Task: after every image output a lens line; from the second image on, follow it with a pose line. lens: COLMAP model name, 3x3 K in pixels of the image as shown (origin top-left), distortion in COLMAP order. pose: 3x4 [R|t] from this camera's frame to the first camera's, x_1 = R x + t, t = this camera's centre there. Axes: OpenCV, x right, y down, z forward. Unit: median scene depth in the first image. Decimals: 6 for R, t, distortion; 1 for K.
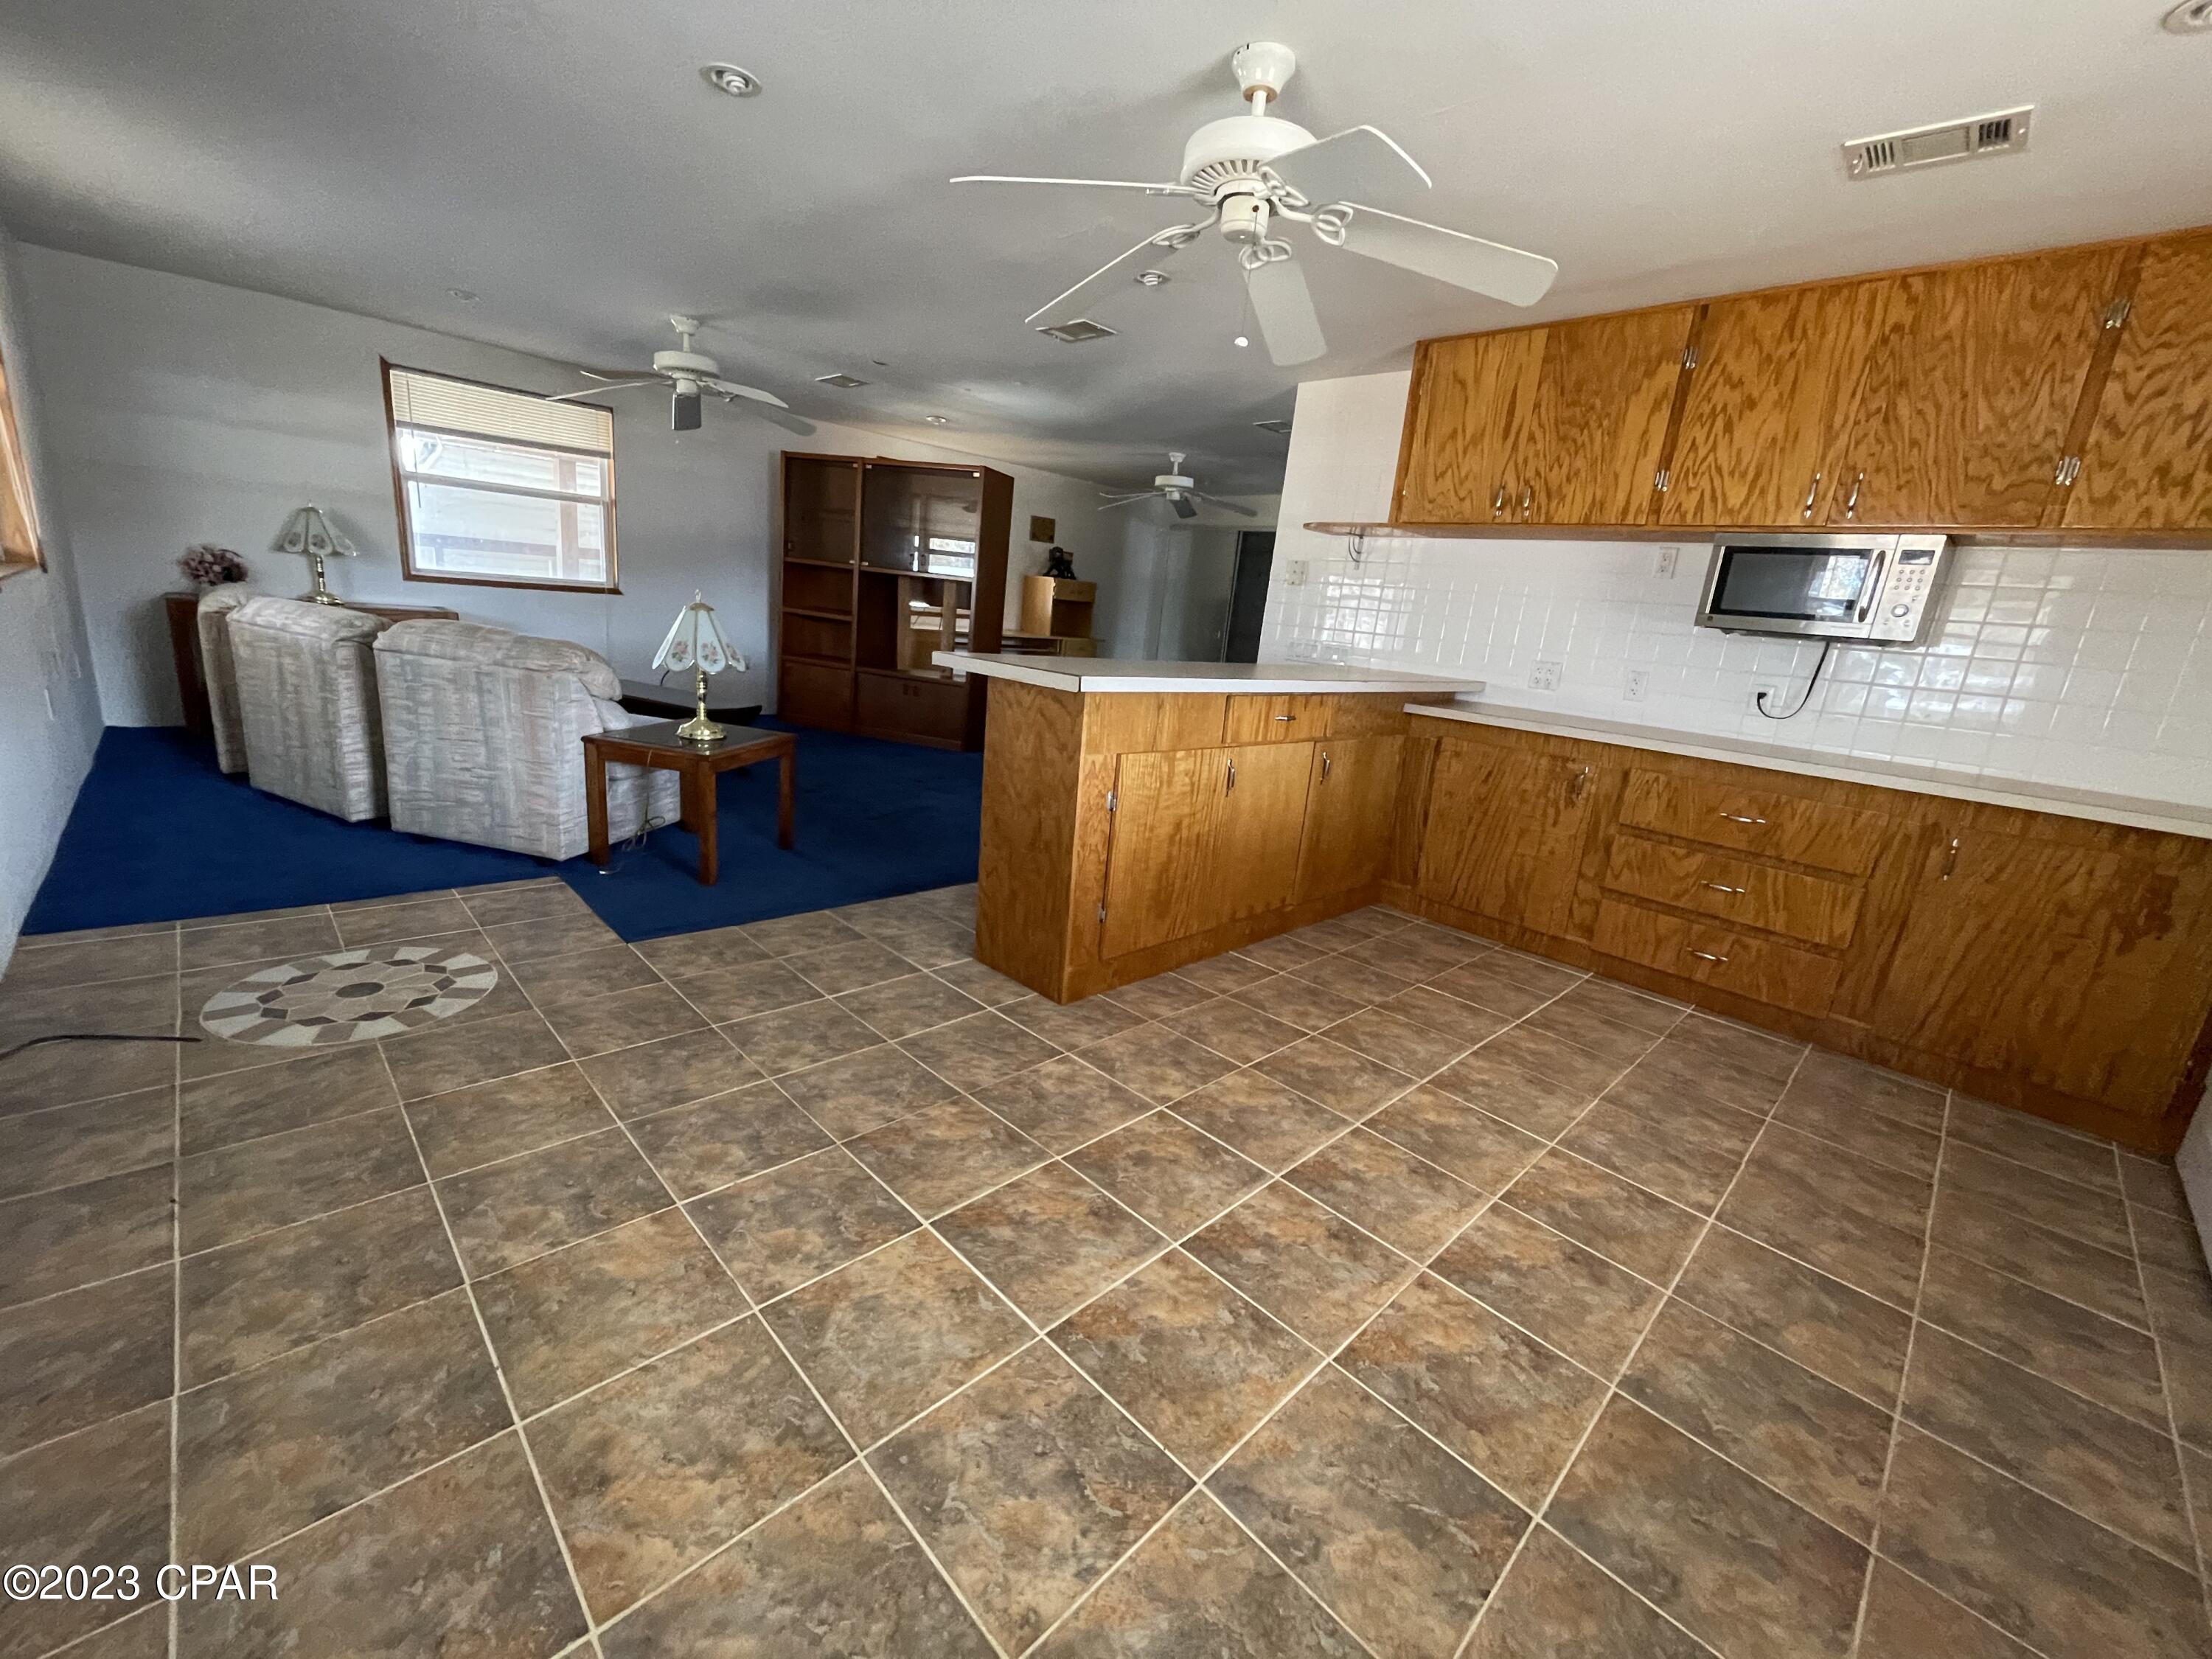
lens RADIAL K [[890.0, 0, 1093.4], [0, 890.0, 834.7], [0, 0, 1]] dist [-0.006080, 0.001401]
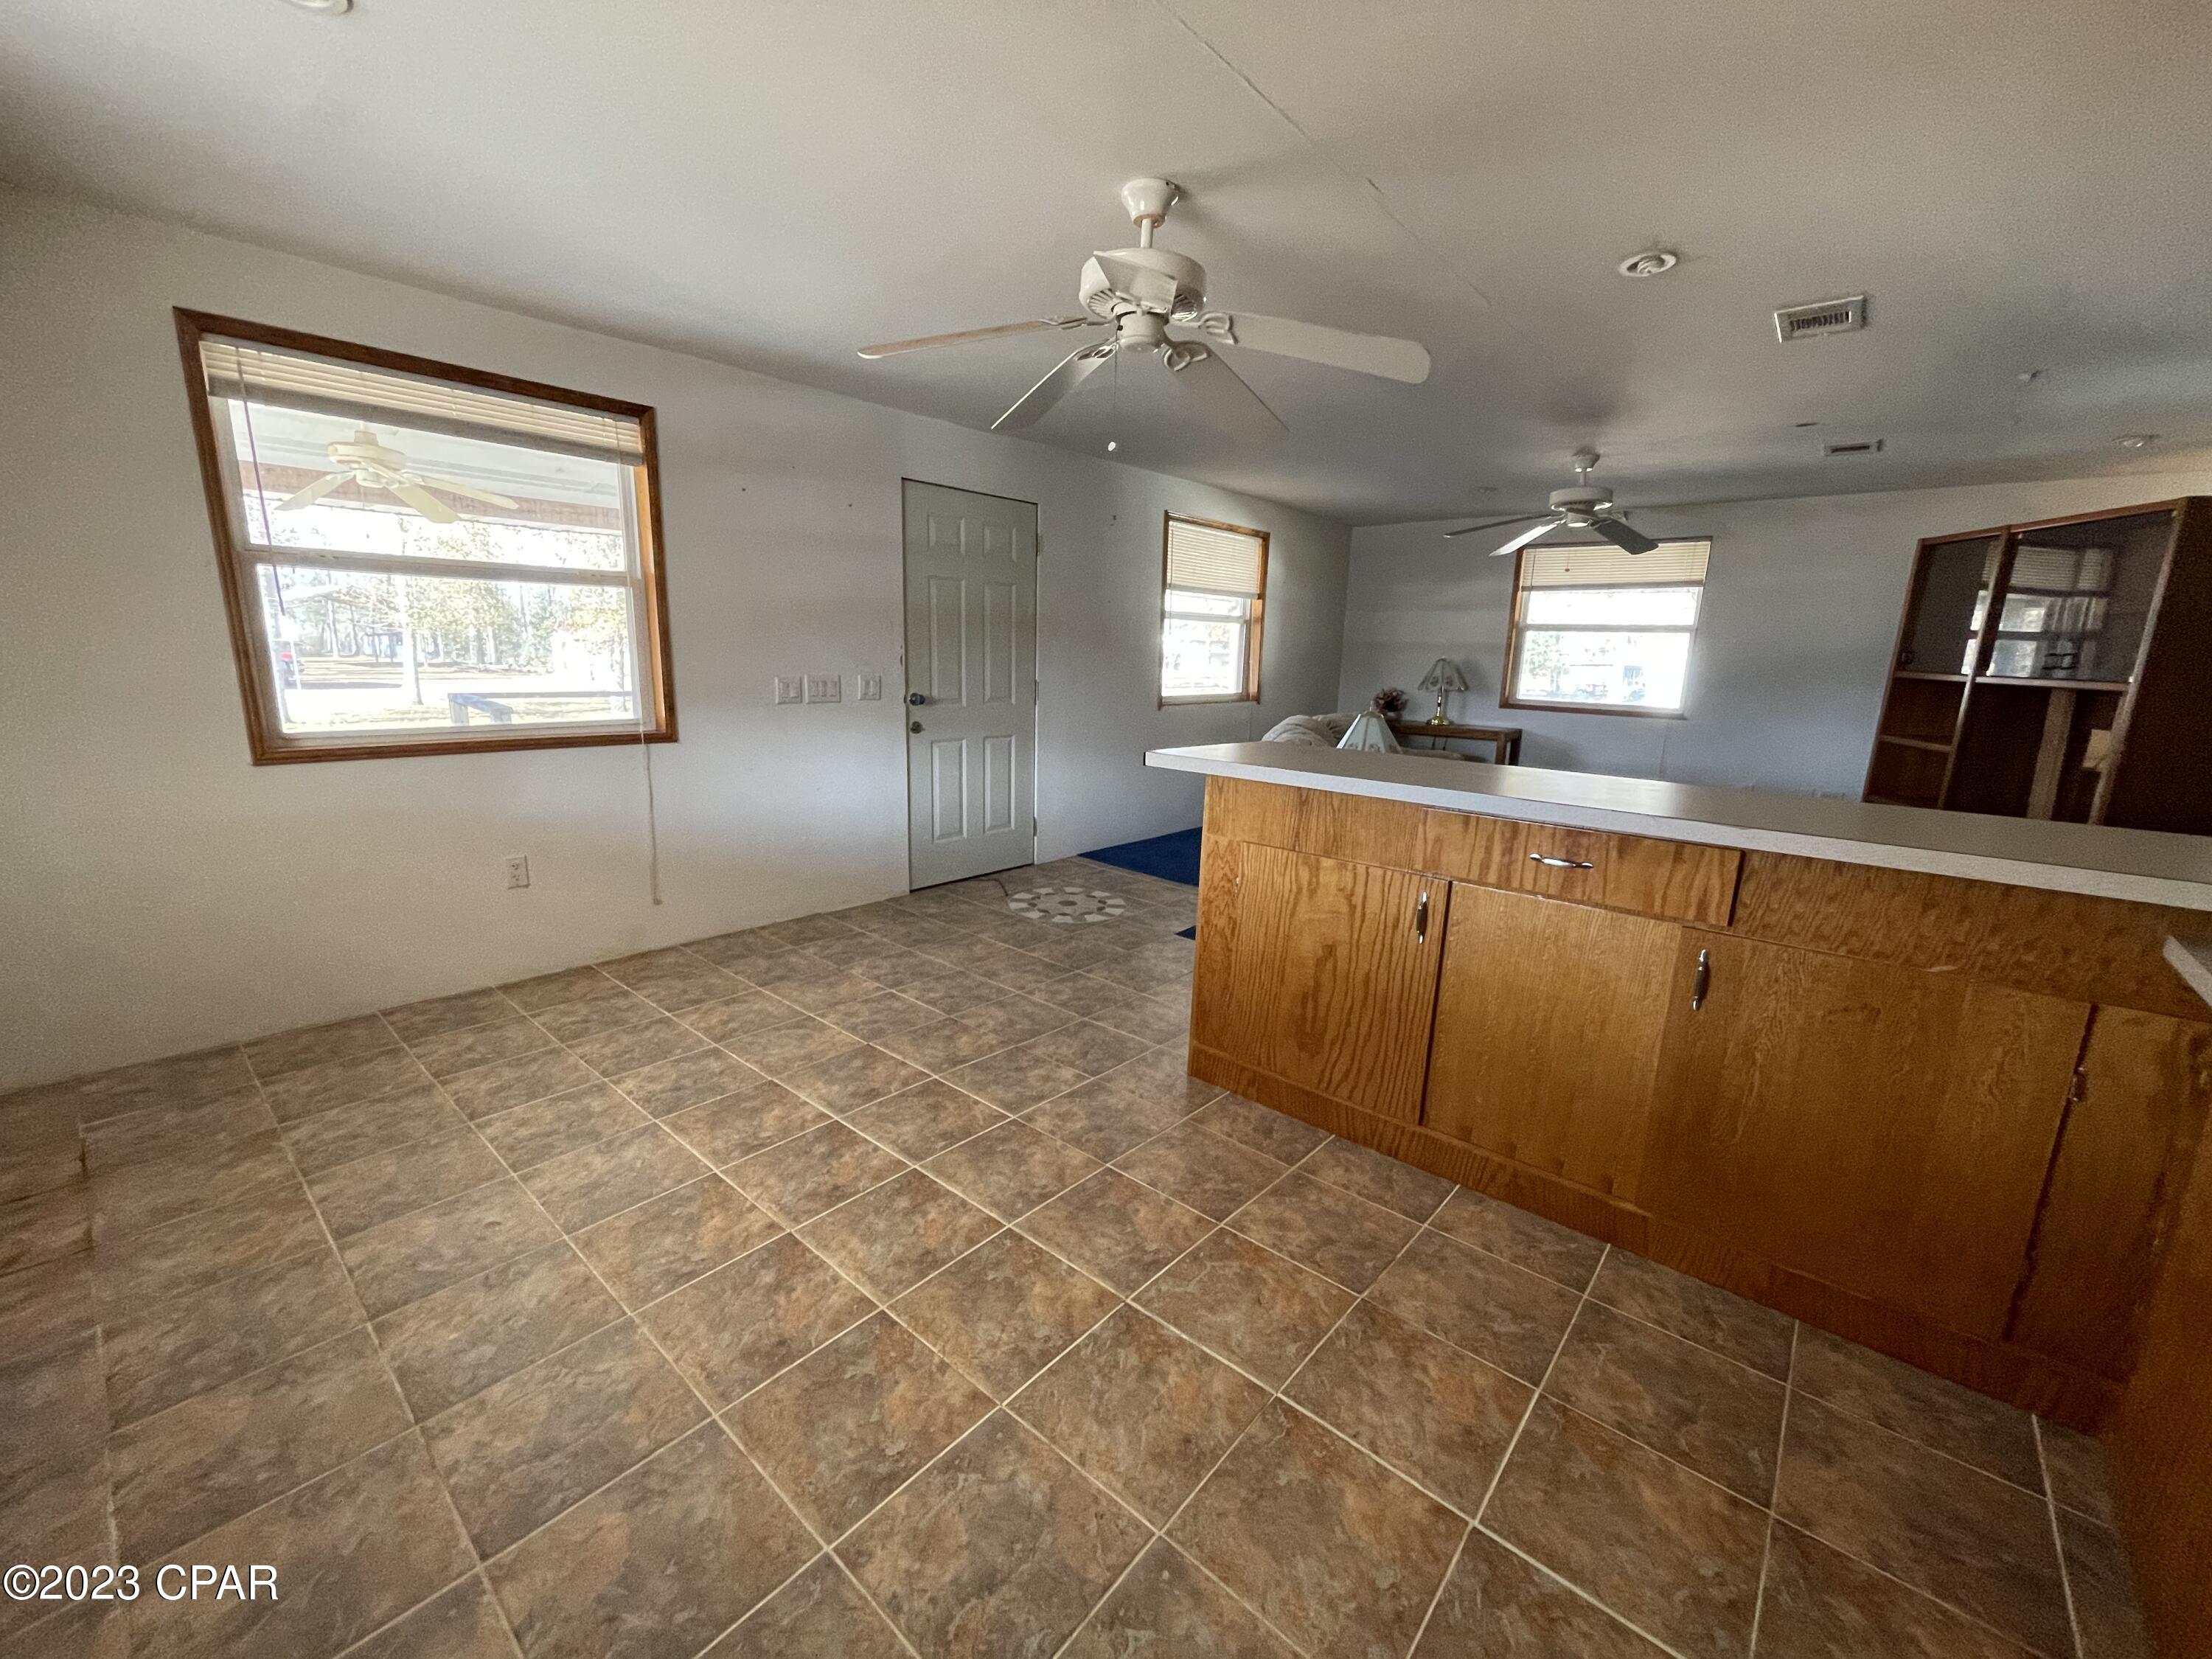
lens RADIAL K [[890.0, 0, 1101.1], [0, 890.0, 842.1], [0, 0, 1]] dist [-0.006080, 0.001401]
pose [[0.093988, 0.123835, -0.987842, 1.103845], [-0.273671, 0.957223, 0.093958, -0.157780], [0.957220, 0.261513, 0.123857, 0.827358]]
